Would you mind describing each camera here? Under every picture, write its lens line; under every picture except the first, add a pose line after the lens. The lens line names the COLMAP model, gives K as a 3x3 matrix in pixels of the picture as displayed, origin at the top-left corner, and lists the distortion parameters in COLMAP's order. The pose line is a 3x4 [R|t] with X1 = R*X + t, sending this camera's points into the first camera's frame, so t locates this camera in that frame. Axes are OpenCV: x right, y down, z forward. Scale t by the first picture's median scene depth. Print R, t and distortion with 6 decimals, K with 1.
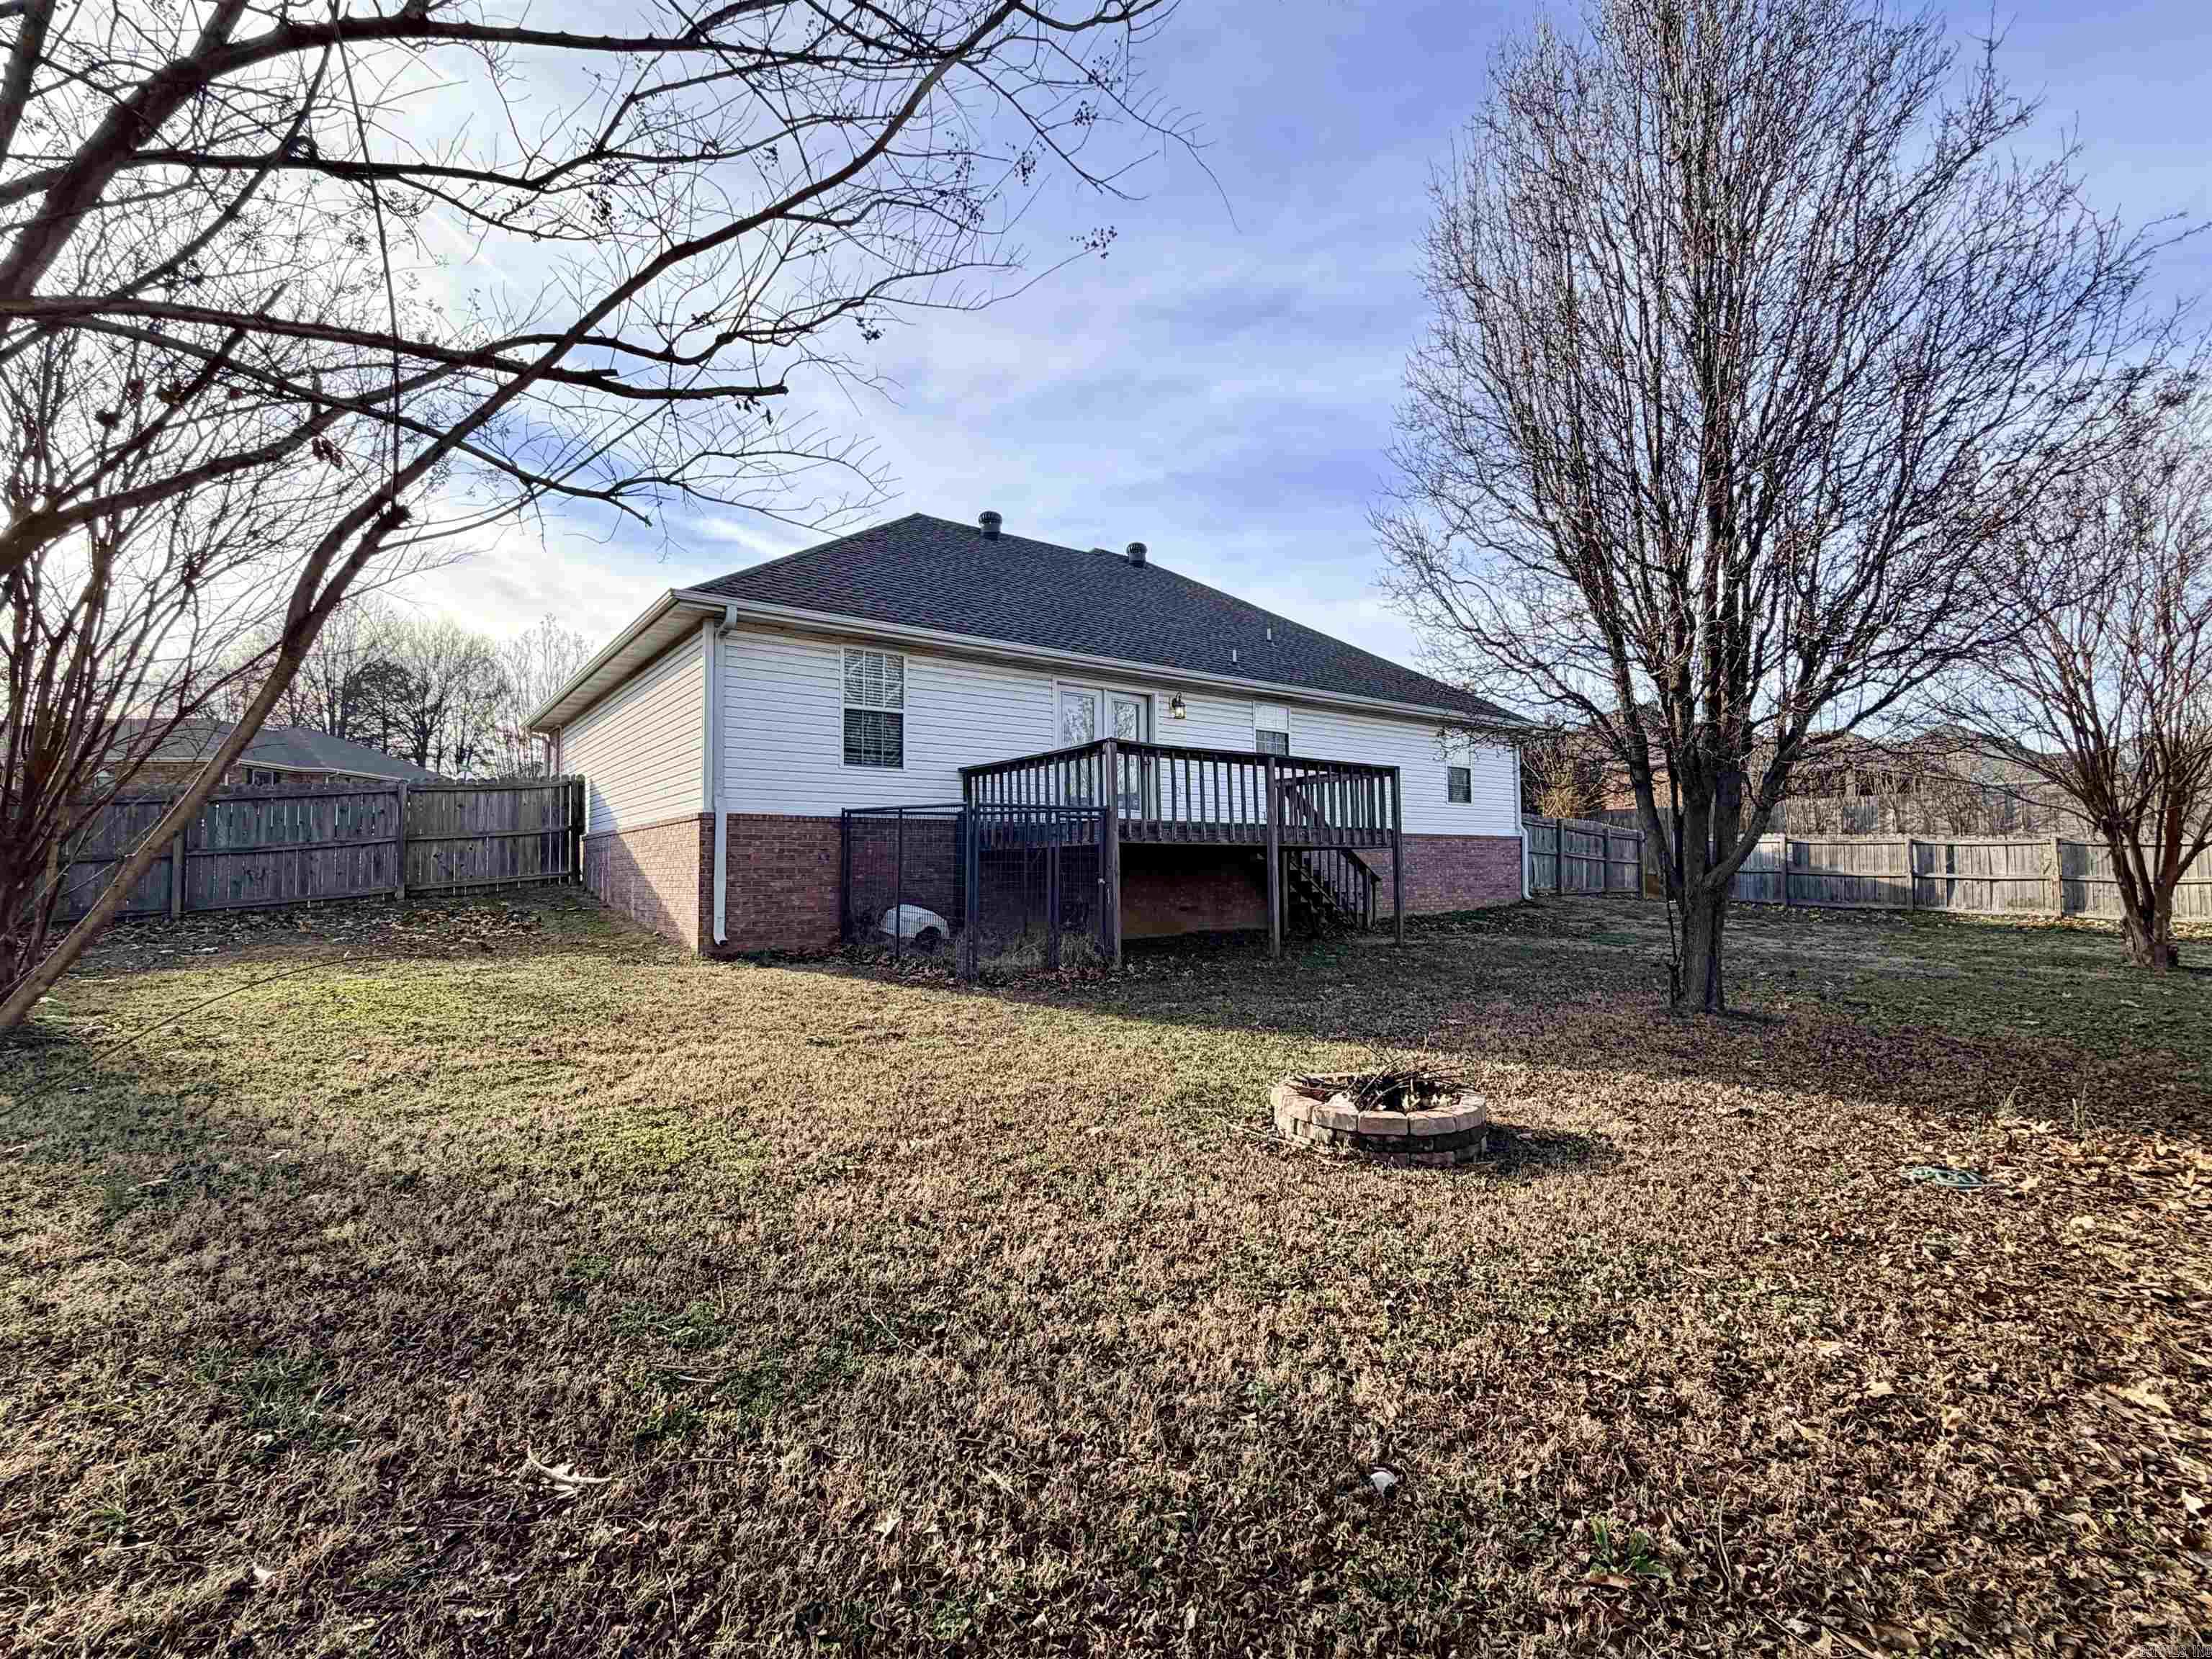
lens RADIAL K [[1029.7, 0, 1106.0], [0, 1029.7, 829.5], [0, 0, 1]] dist [0.000074, 0.000021]
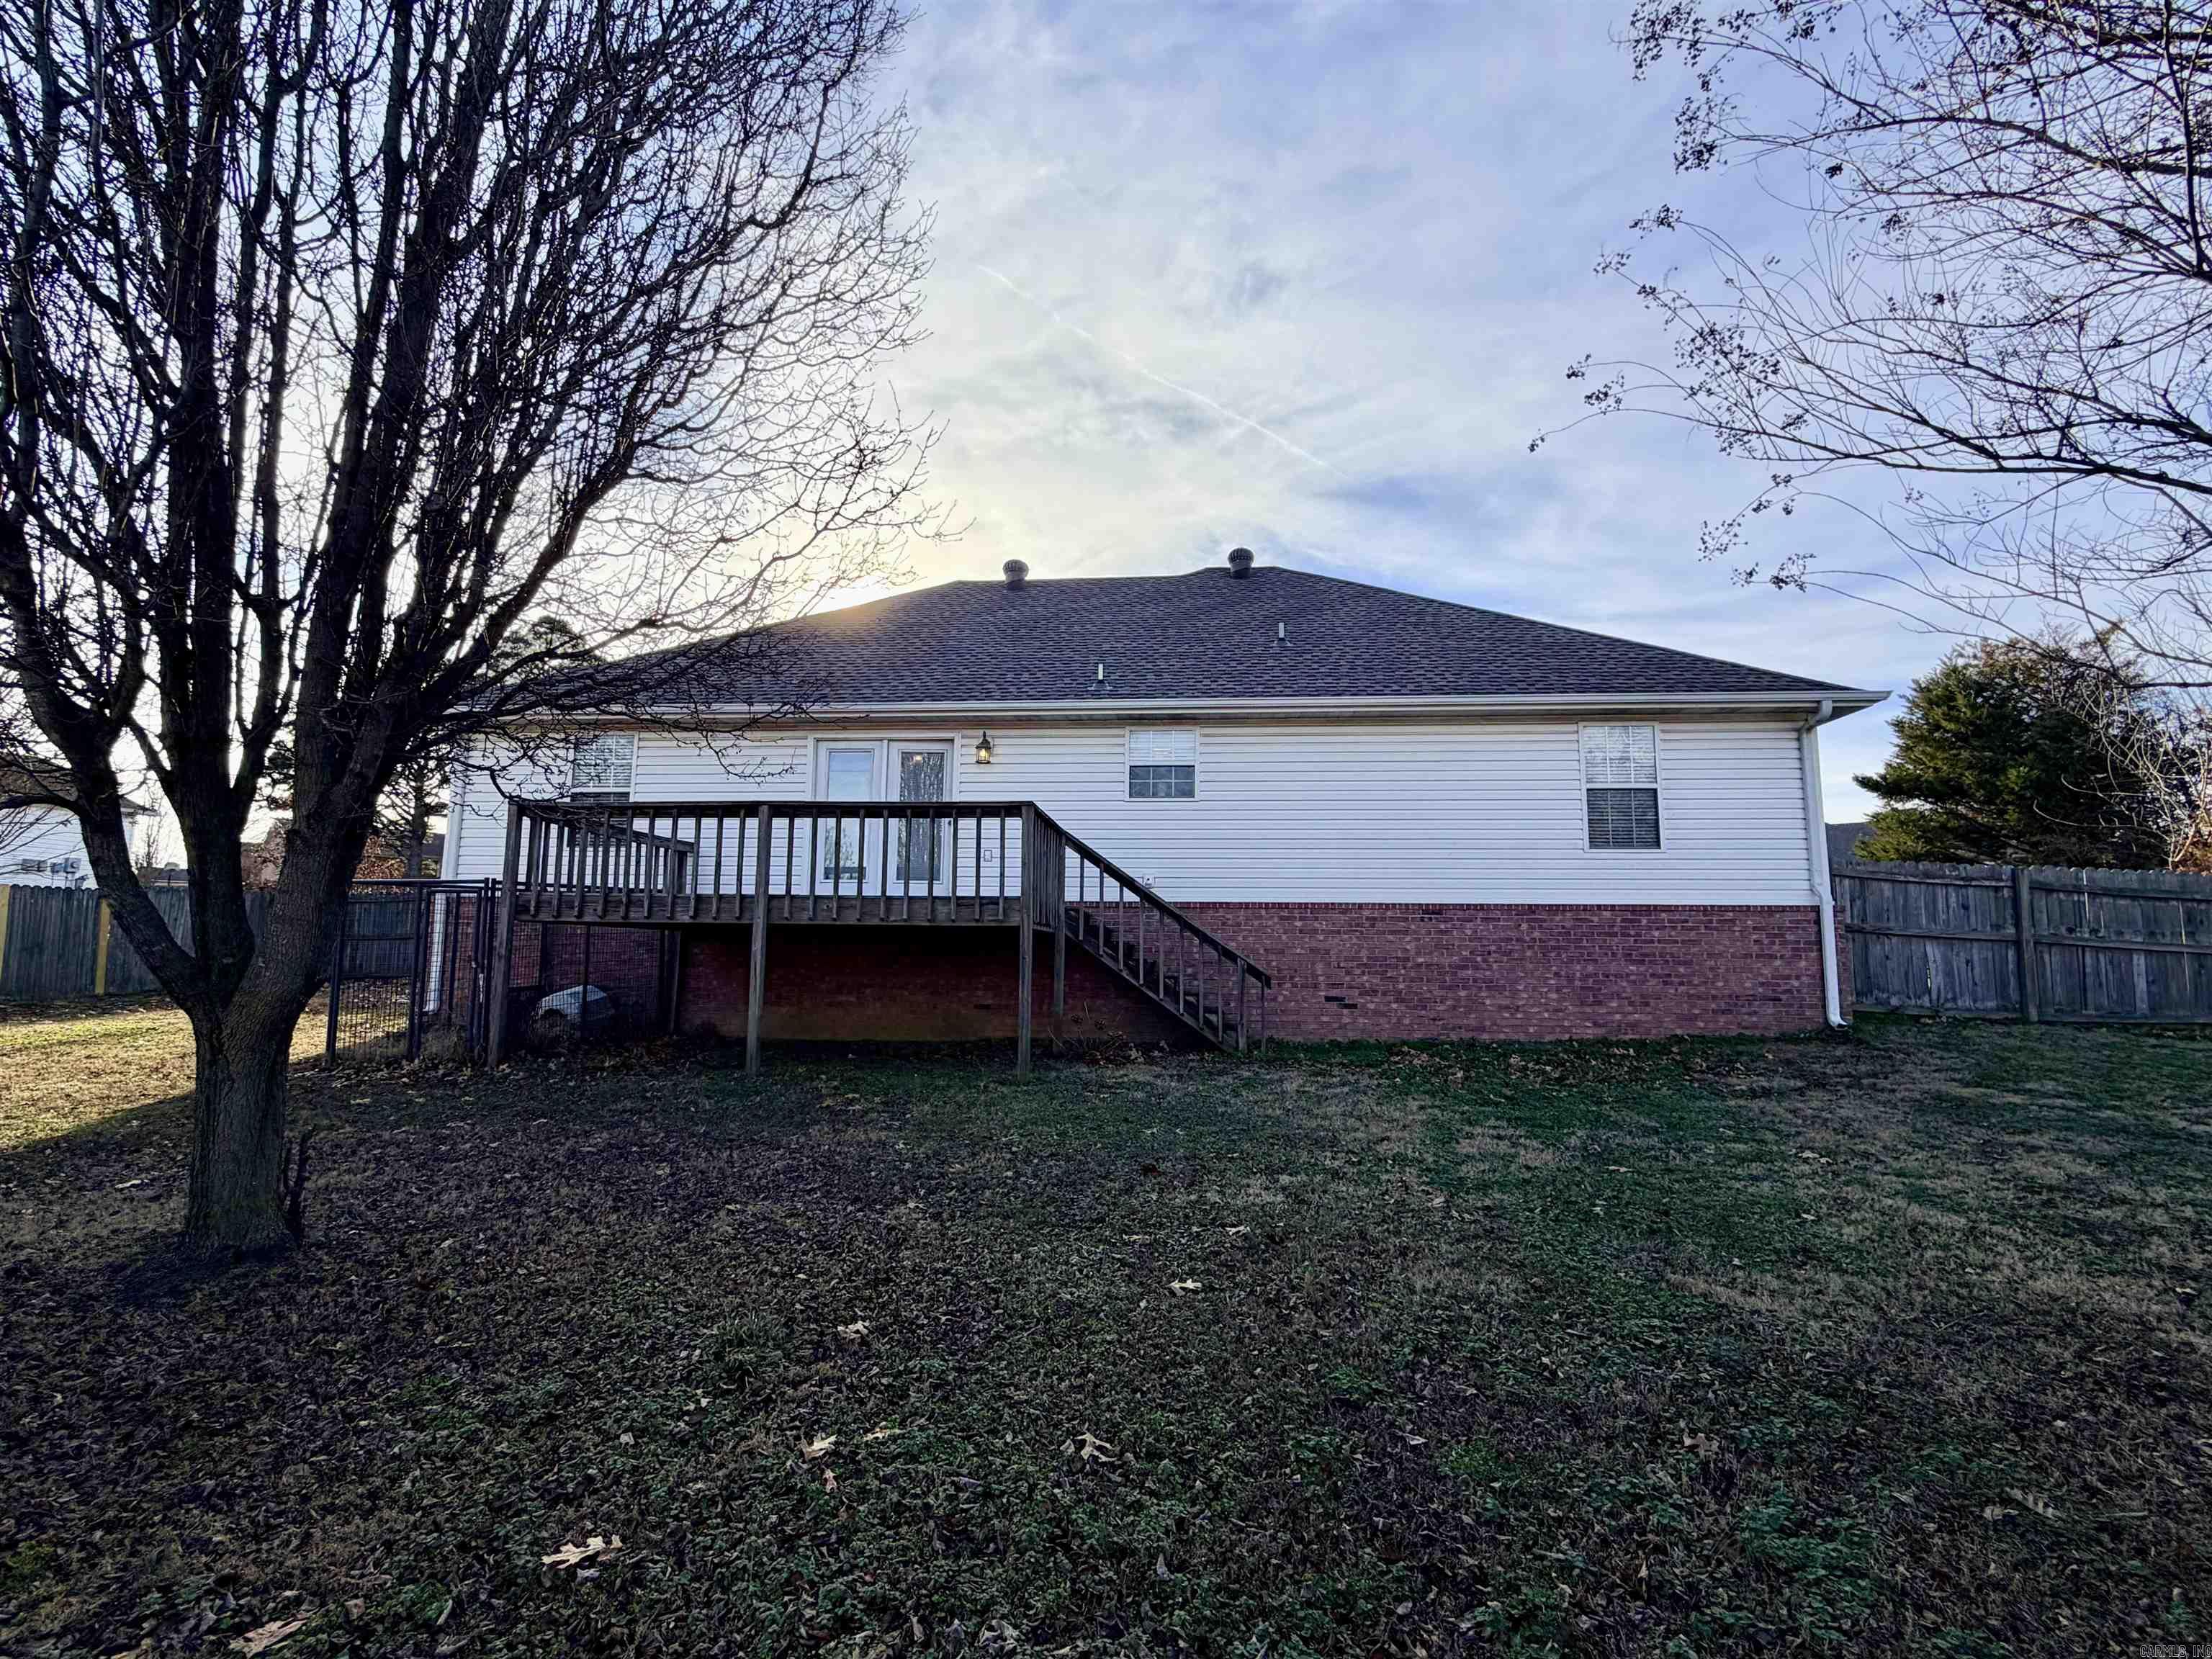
lens RADIAL K [[1029.7, 0, 1106.0], [0, 1029.7, 829.5], [0, 0, 1]] dist [0.000074, 0.000021]
pose [[0.756024, -0.072734, -0.650491, 0.567039], [0.014175, 0.995393, -0.094824, 0.015194], [0.654391, 0.062469, 0.753572, 0.417850]]
